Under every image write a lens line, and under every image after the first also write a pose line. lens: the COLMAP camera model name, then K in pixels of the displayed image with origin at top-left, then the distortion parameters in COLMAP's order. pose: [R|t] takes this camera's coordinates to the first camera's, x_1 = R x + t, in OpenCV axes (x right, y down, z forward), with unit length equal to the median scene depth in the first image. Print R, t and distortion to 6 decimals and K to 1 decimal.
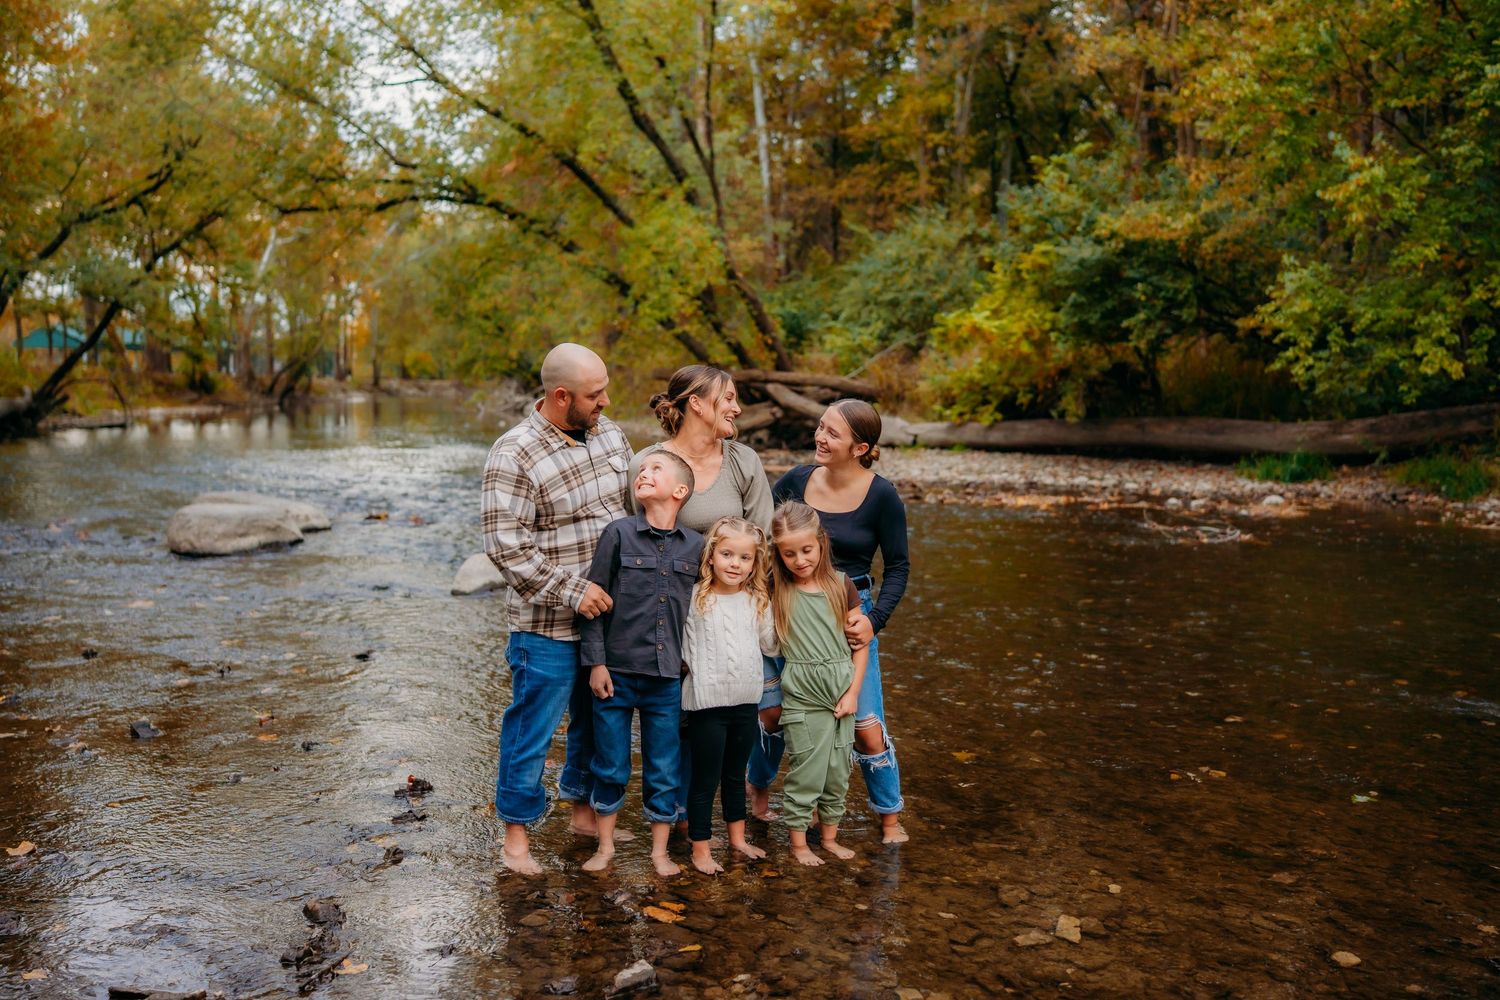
lens RADIAL K [[1479.7, 0, 750.0], [0, 1479.7, 500.0], [0, 0, 1]] dist [-0.179596, 0.248347]
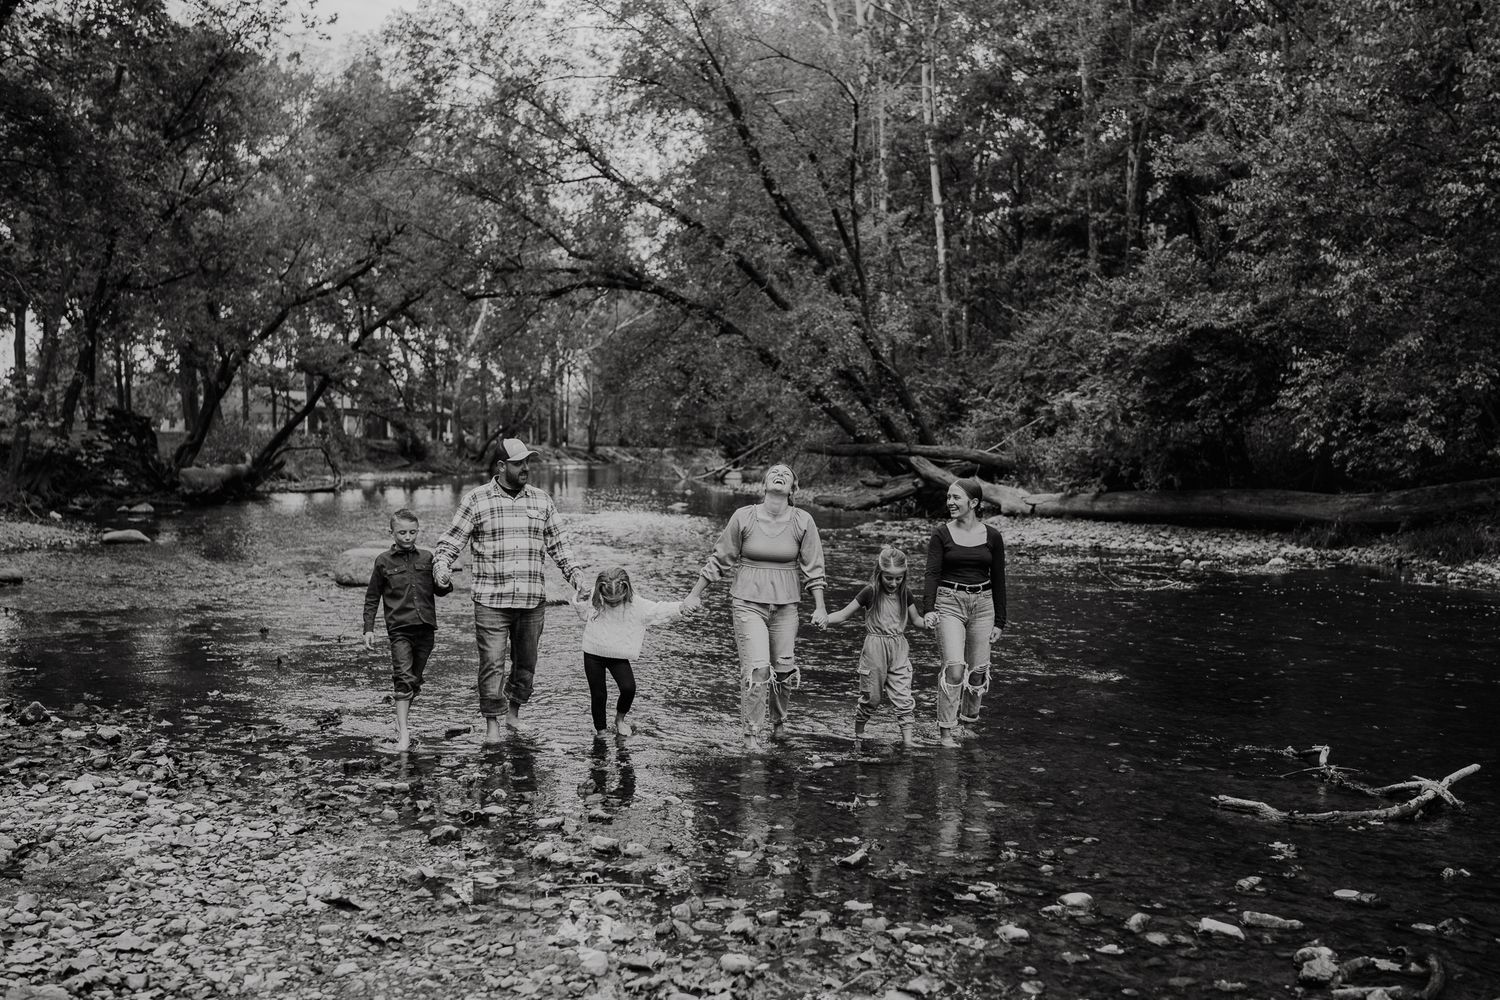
lens RADIAL K [[1626.5, 0, 791.7], [0, 1626.5, 507.6], [0, 0, 1]] dist [-0.169430, 0.152765]
pose [[0.989986, 0.008269, -0.140925, 0.091417], [-0.014427, 0.998982, -0.042732, 0.009627], [0.140428, 0.044337, 0.989098, -0.167095]]
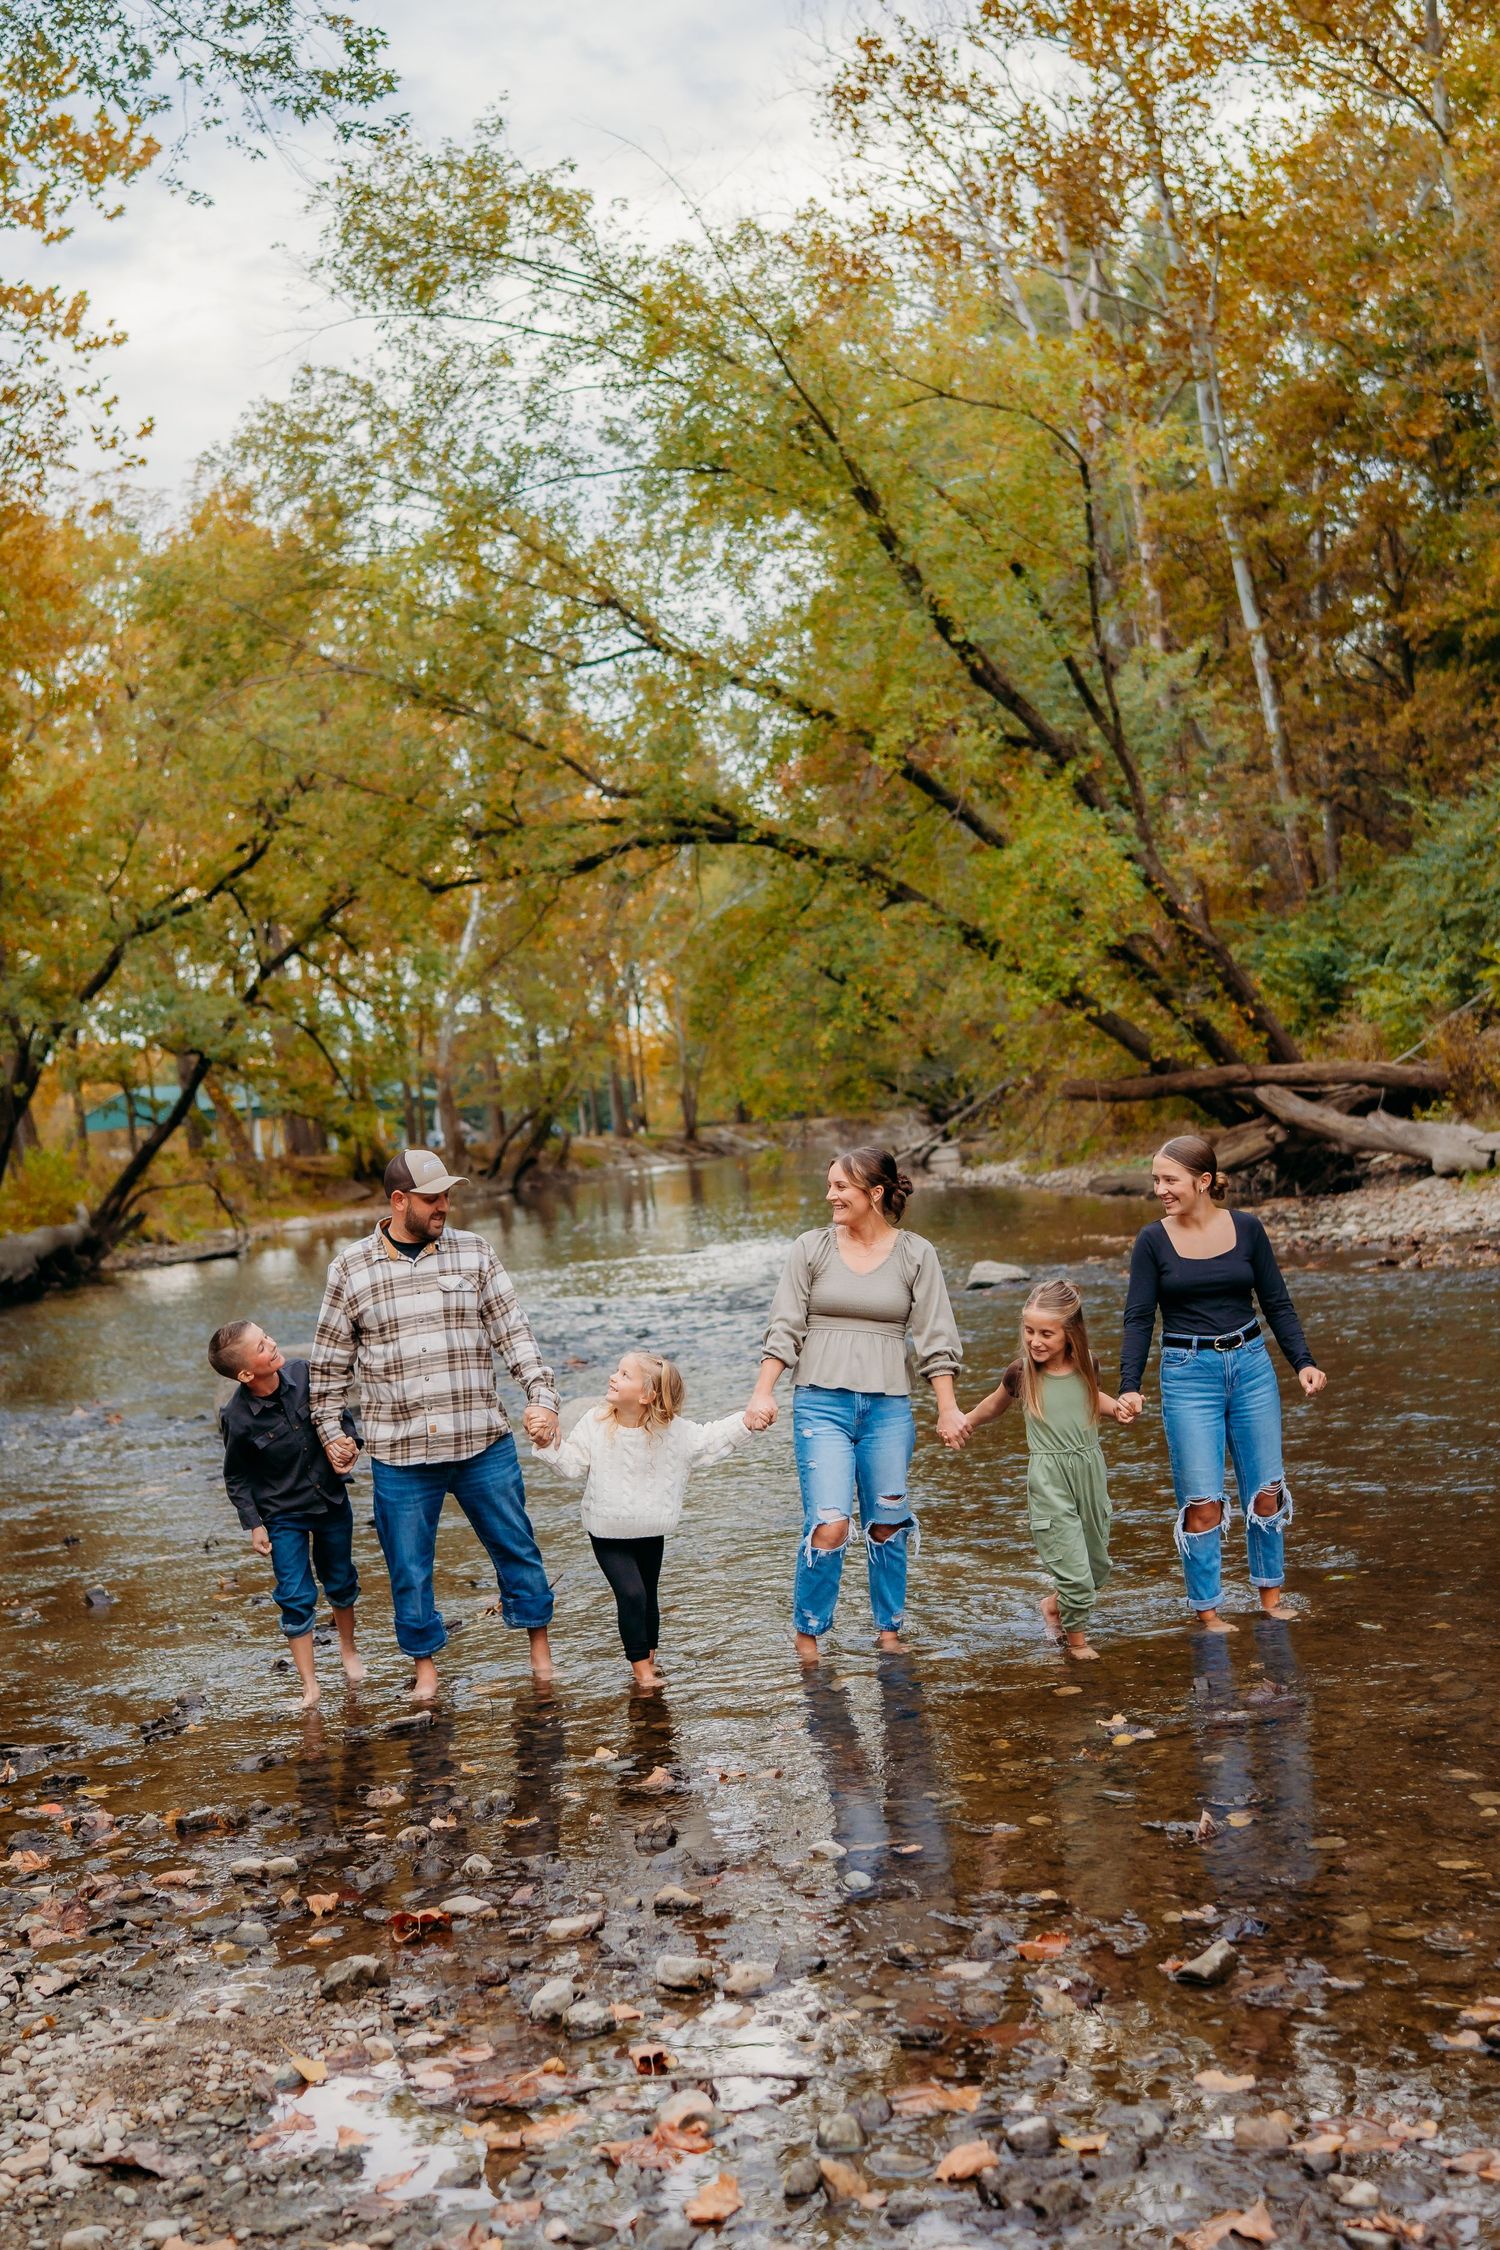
lens RADIAL K [[2871.3, 0, 748.0], [0, 2871.3, 1009.1], [0, 0, 1]] dist [-0.217944, 0.273096]
pose [[0.964622, -0.109261, -0.239930, 0.090515], [0.082858, 0.989607, -0.117527, 0.006345], [0.250278, 0.093489, 0.963650, -0.134023]]
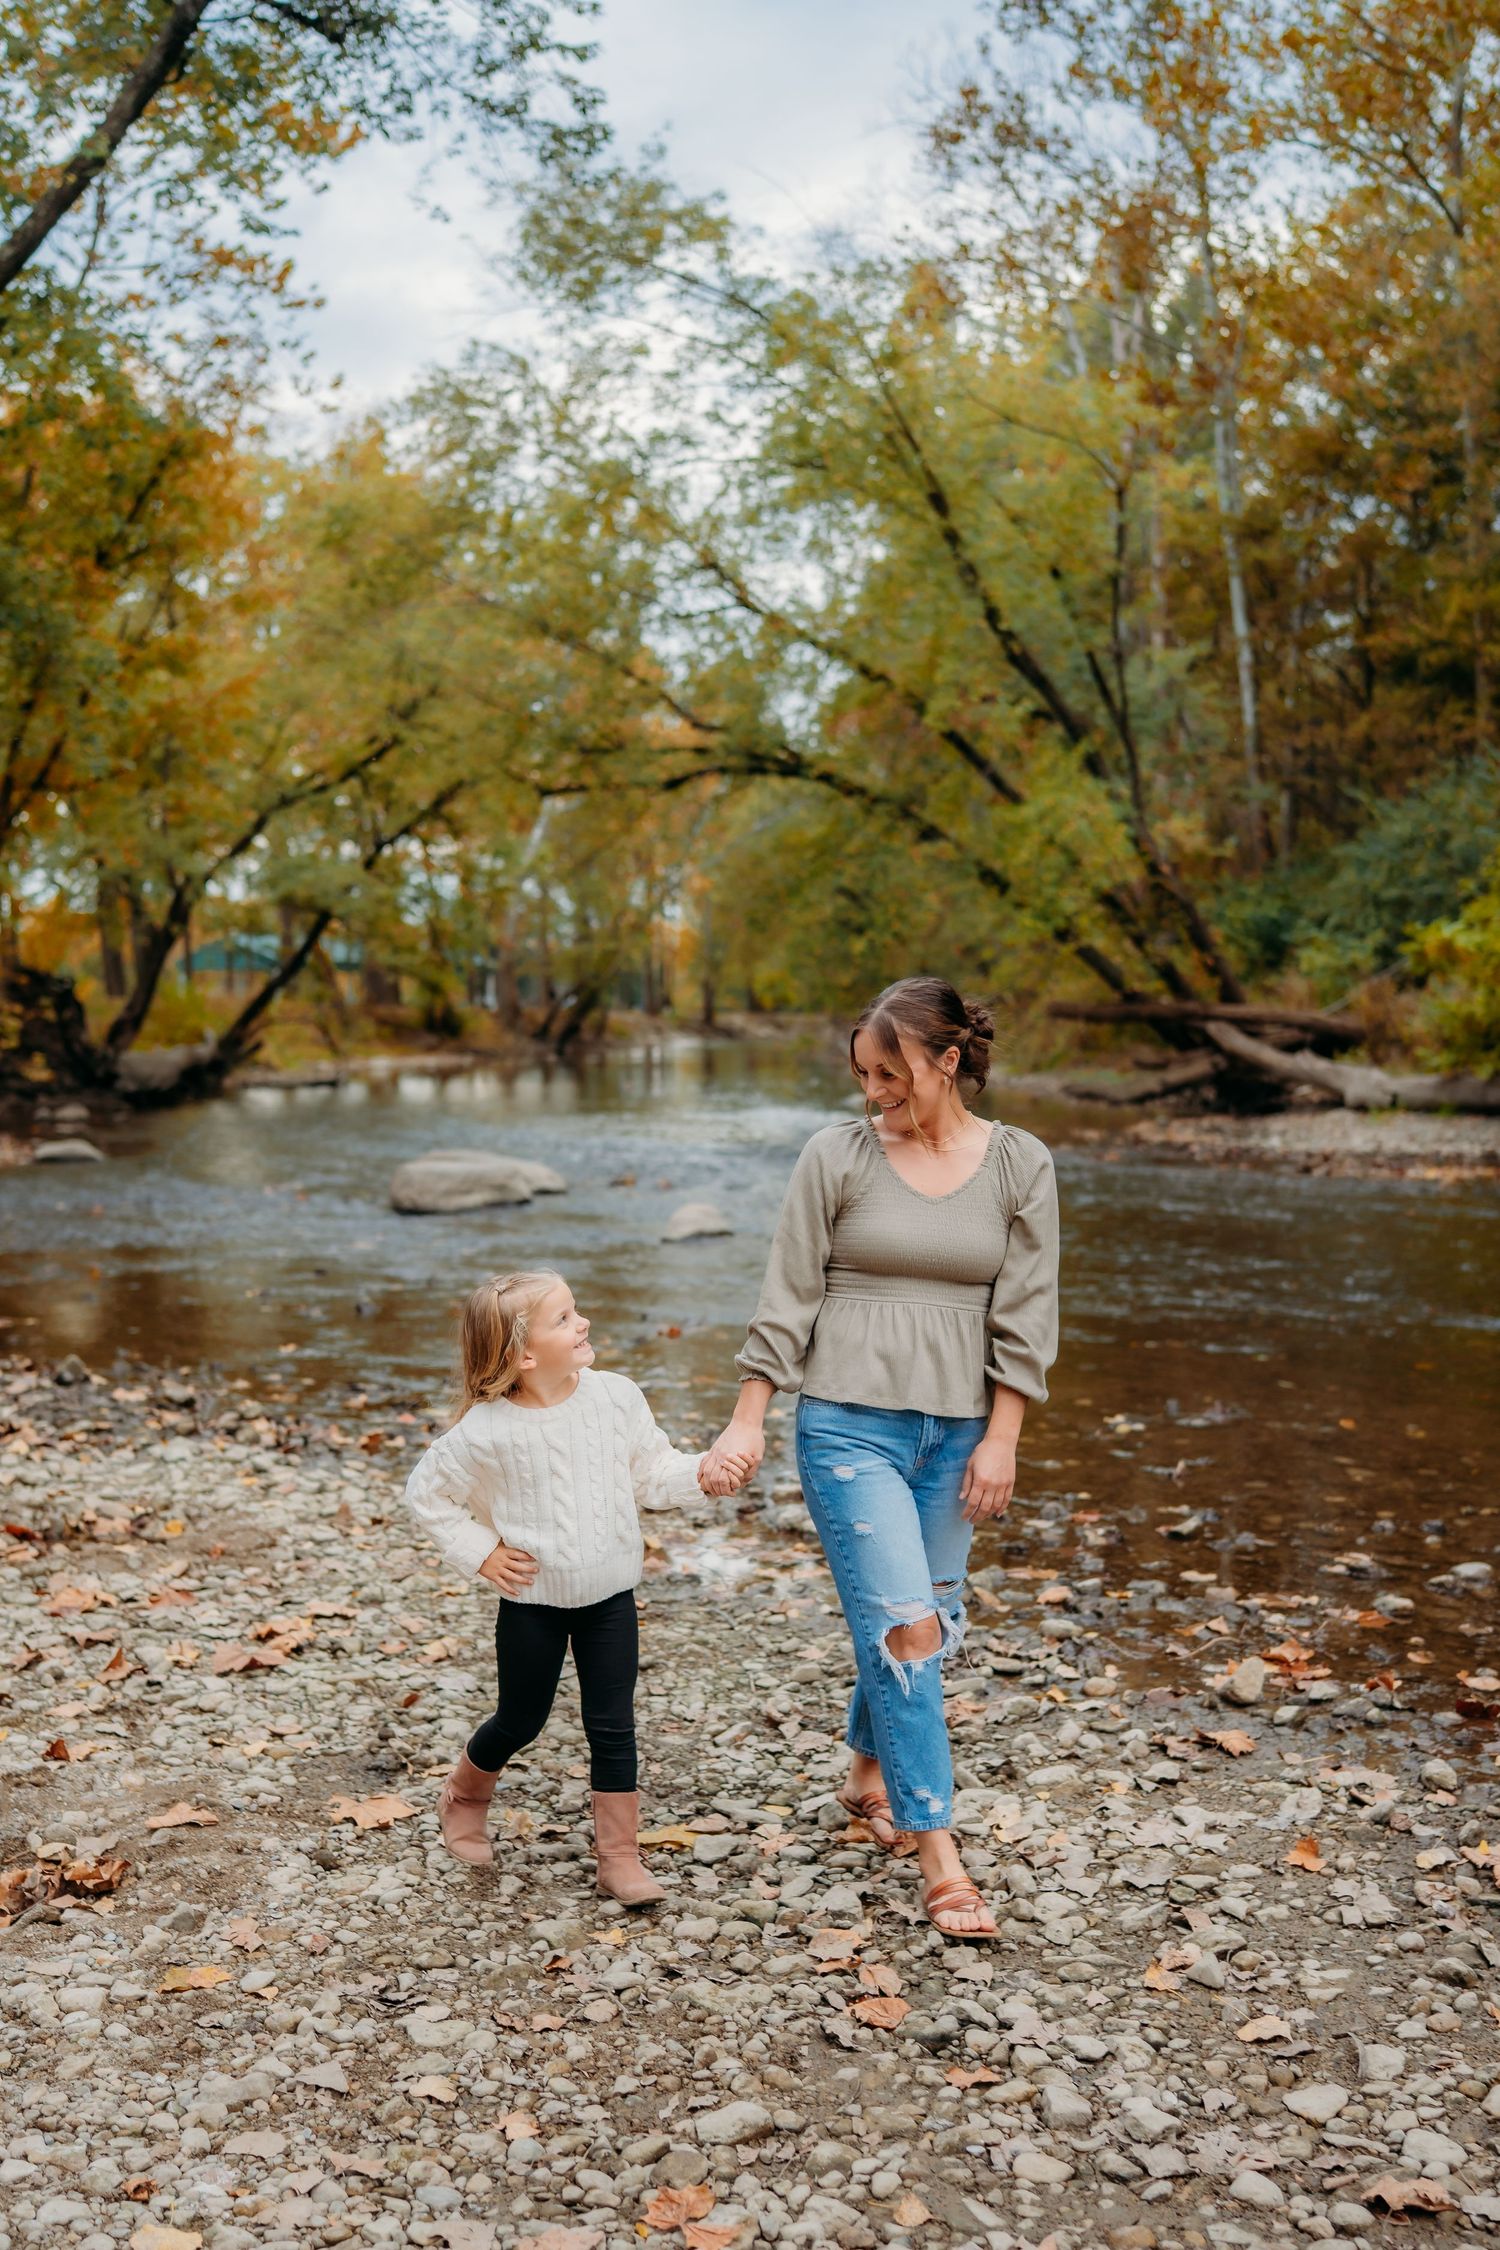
lens RADIAL K [[2529.5, 0, 787.1], [0, 2529.5, 1224.1], [0, 0, 1]] dist [-0.184561, 0.207234]
pose [[0.973939, 0.009111, -0.226628, 0.088440], [-0.008266, 0.999955, 0.004677, 0.014164], [0.226660, -0.002682, 0.973970, -0.214618]]
